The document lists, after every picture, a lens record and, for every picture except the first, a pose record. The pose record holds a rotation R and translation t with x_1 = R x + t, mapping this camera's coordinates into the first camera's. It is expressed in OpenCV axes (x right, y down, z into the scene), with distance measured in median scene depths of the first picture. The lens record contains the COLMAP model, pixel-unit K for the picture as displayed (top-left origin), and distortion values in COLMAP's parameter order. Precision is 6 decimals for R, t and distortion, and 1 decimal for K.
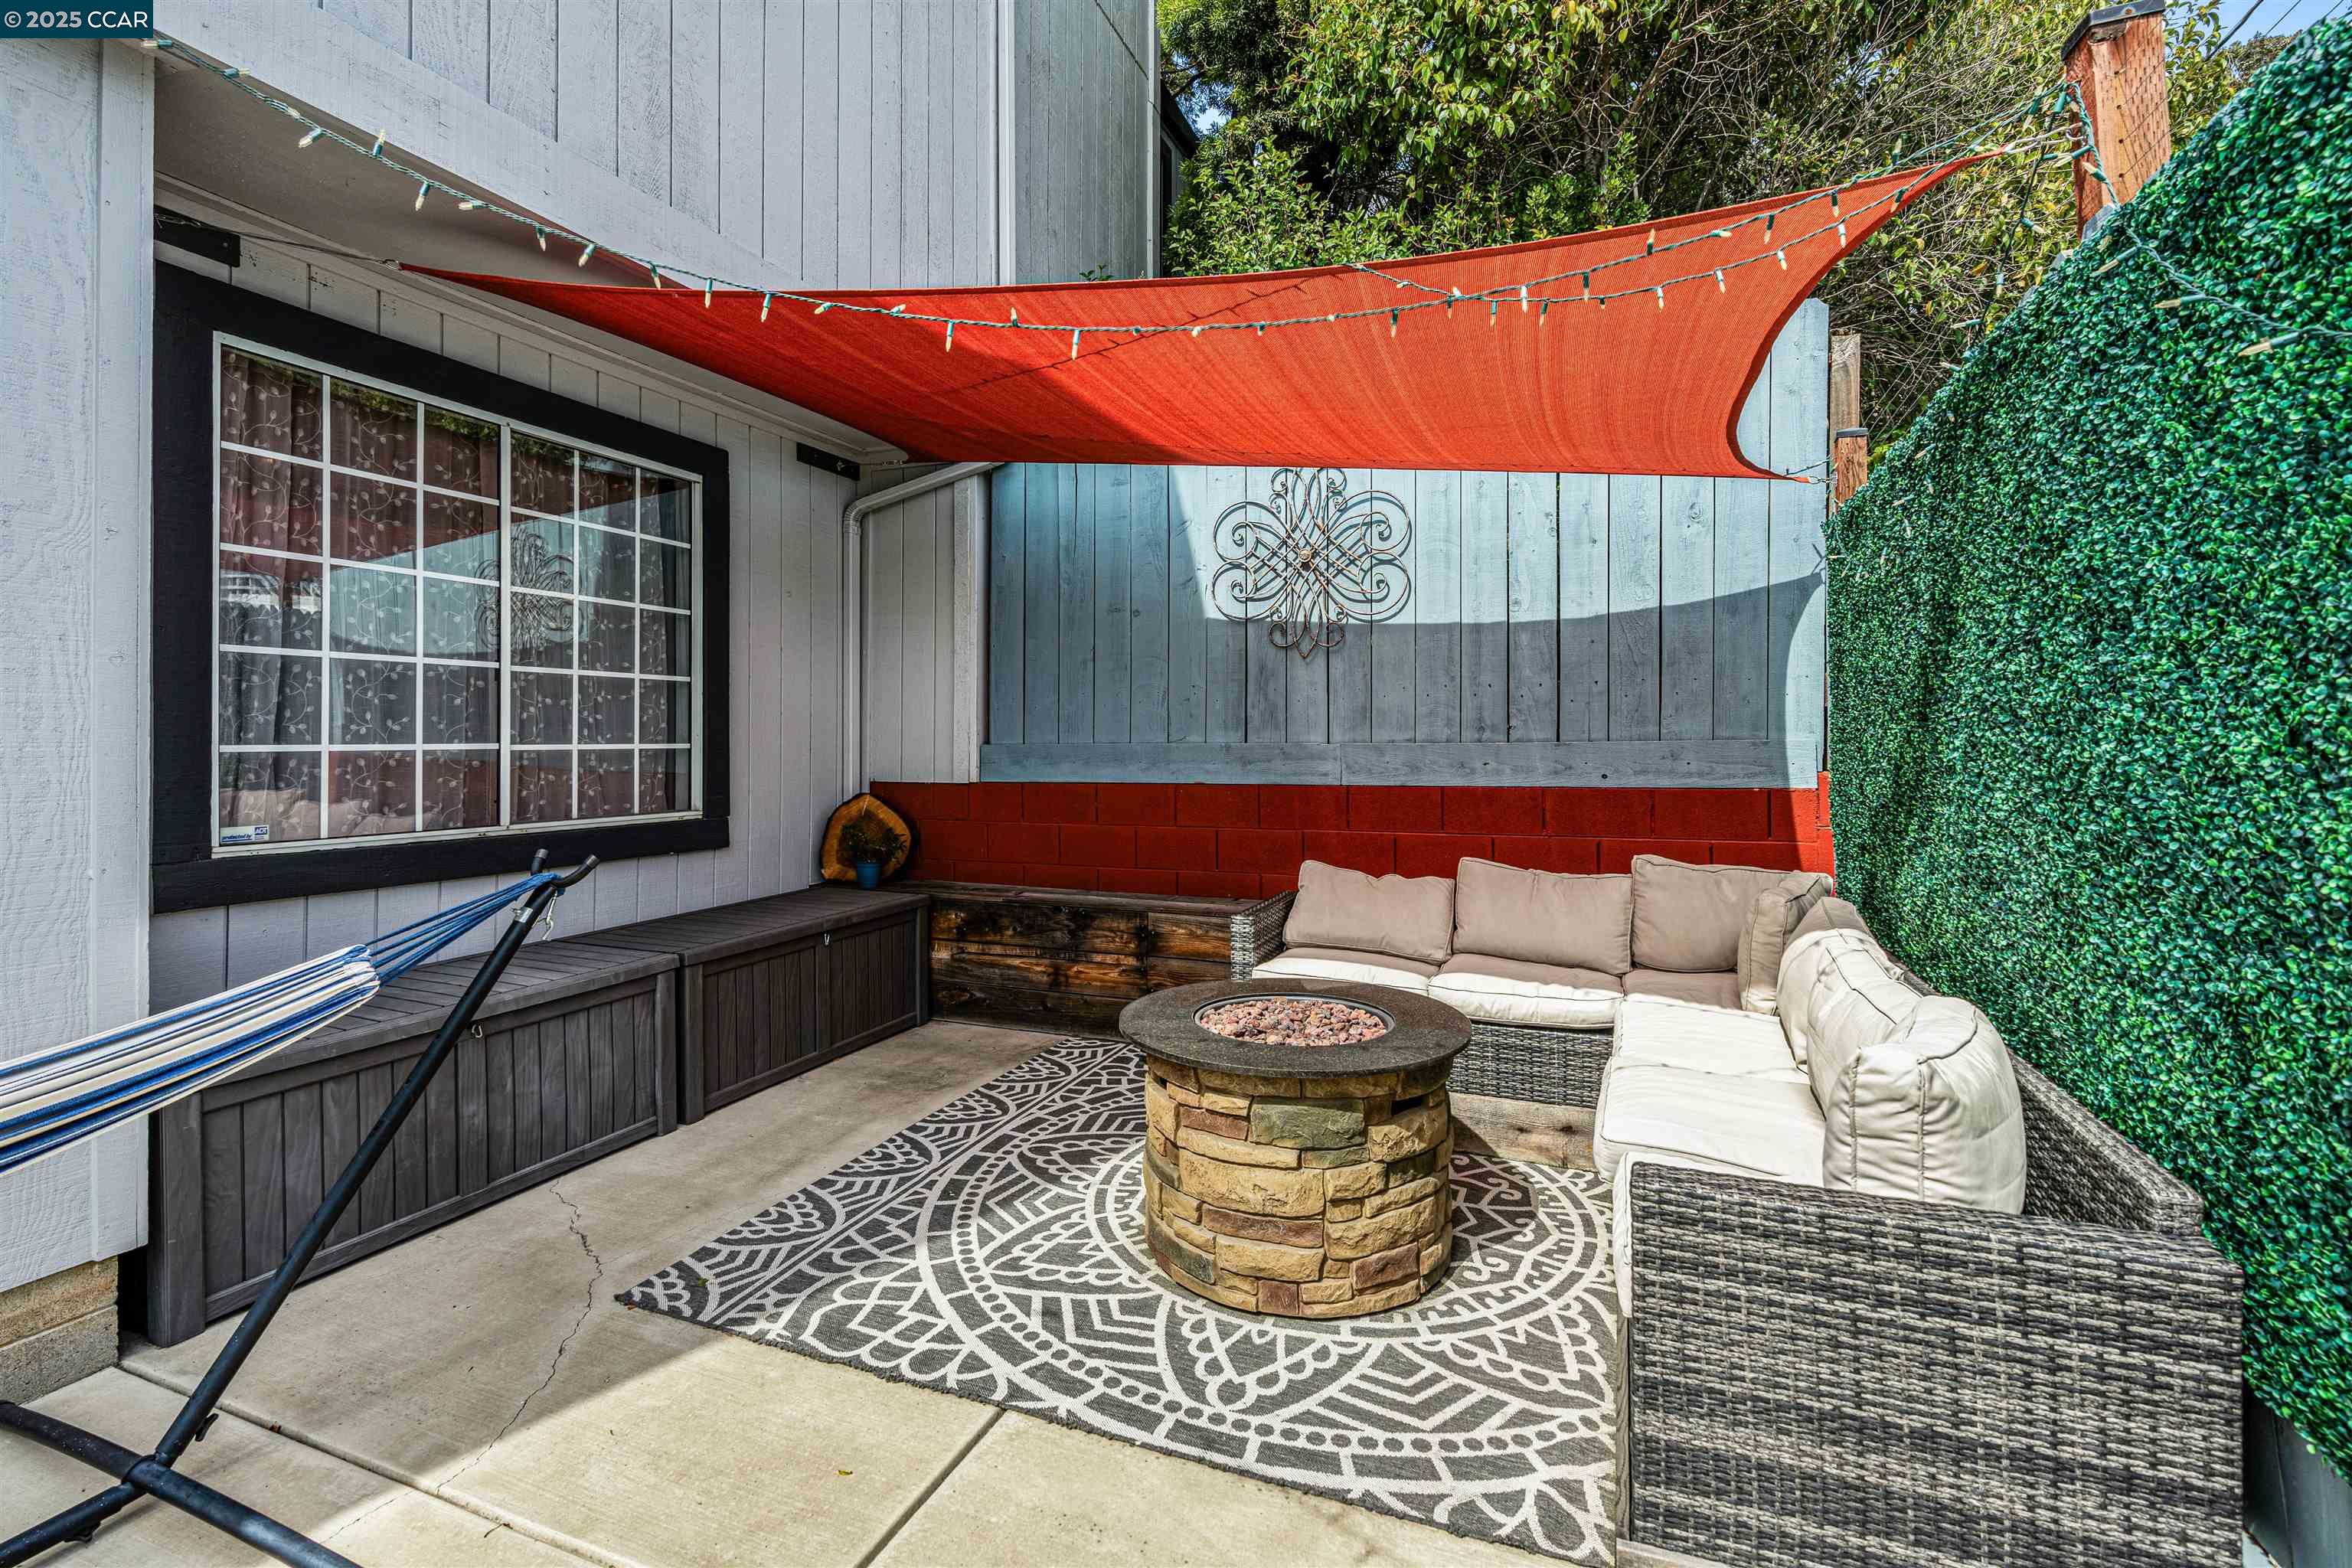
lens RADIAL K [[1042.4, 0, 1178.9], [0, 1042.4, 723.9], [0, 0, 1]] dist [0.001180, 0.000012]
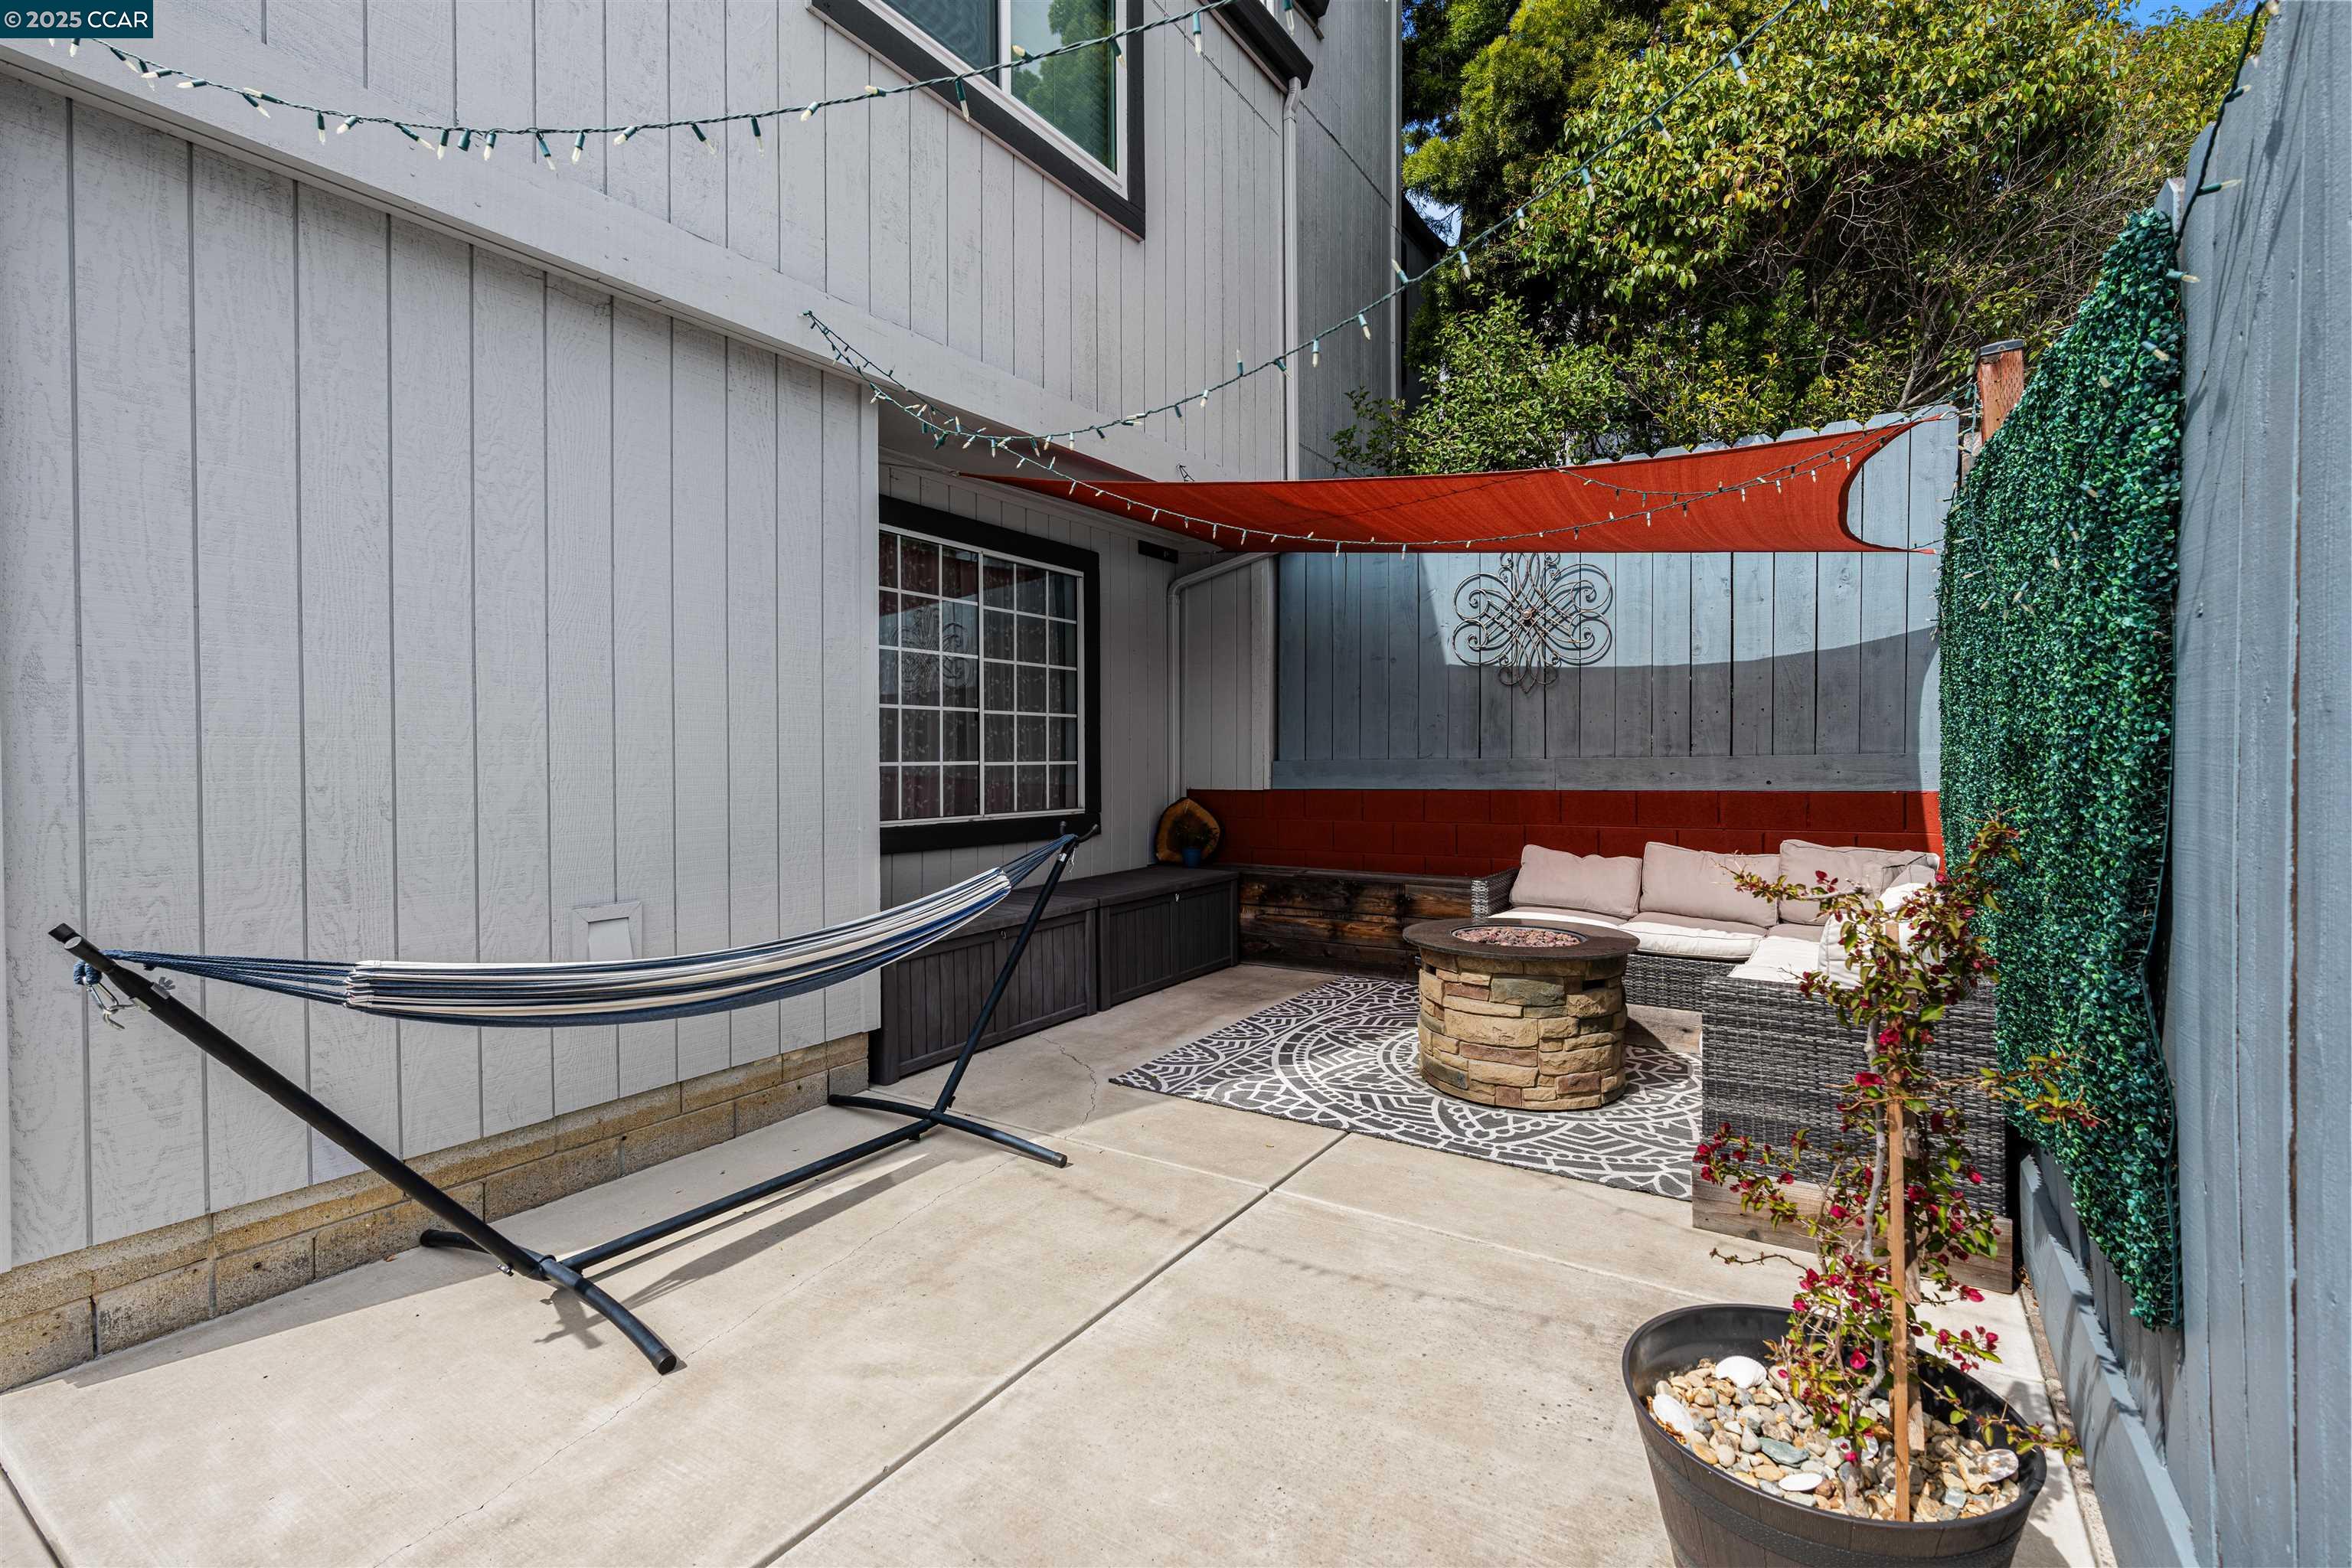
lens RADIAL K [[1057.8, 0, 1182.5], [0, 1057.8, 776.1], [0, 0, 1]] dist [-0.004377, 0.000617]
pose [[0.981124, -0.002208, -0.193369, -0.068419], [0.008114, 0.999524, 0.029754, -0.003470], [0.193211, -0.030761, 0.980675, -0.571881]]
